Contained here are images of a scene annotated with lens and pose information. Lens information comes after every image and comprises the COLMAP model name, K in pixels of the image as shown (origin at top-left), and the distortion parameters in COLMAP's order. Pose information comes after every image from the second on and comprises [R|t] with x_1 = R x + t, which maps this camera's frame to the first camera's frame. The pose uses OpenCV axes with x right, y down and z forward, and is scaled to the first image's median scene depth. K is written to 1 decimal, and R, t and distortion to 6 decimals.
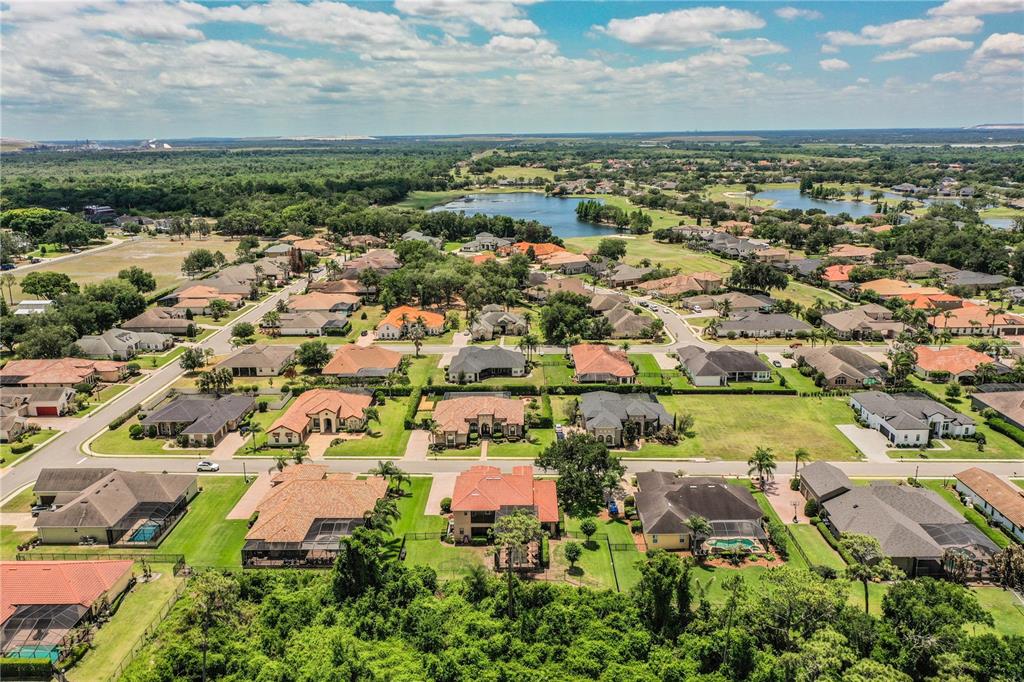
lens RADIAL K [[824.2, 0, 512.4], [0, 824.2, 340.7], [0, 0, 1]] dist [0.005918, -0.004496]
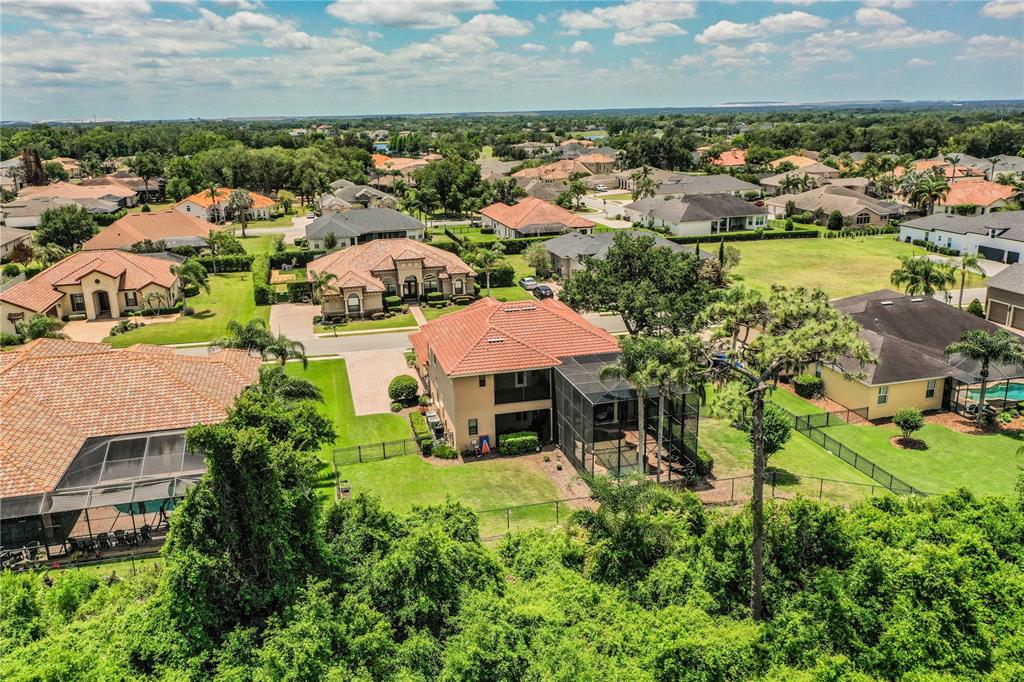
lens RADIAL K [[824.2, 0, 511.0], [0, 824.2, 335.1], [0, 0, 1]] dist [0.005918, -0.004496]
pose [[0.965723, -0.082323, 0.246174, -0.110581], [0.080094, 0.996605, 0.019073, 0.138437], [-0.246909, 0.001298, 0.969038, 0.458395]]
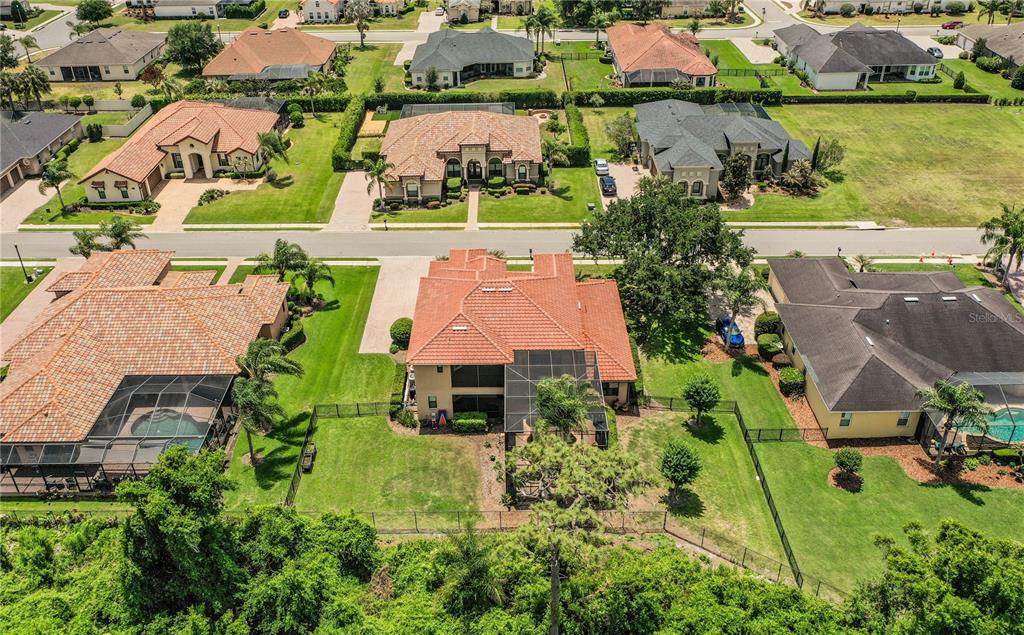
lens RADIAL K [[867.8, 0, 485.8], [0, 867.8, 309.9], [0, 0, 1]] dist [0.003386, -0.003000]
pose [[0.999913, -0.006836, -0.011290, -0.019409], [0.009812, 0.957156, 0.289405, 0.027706], [0.008827, -0.289490, 0.957140, 0.417878]]
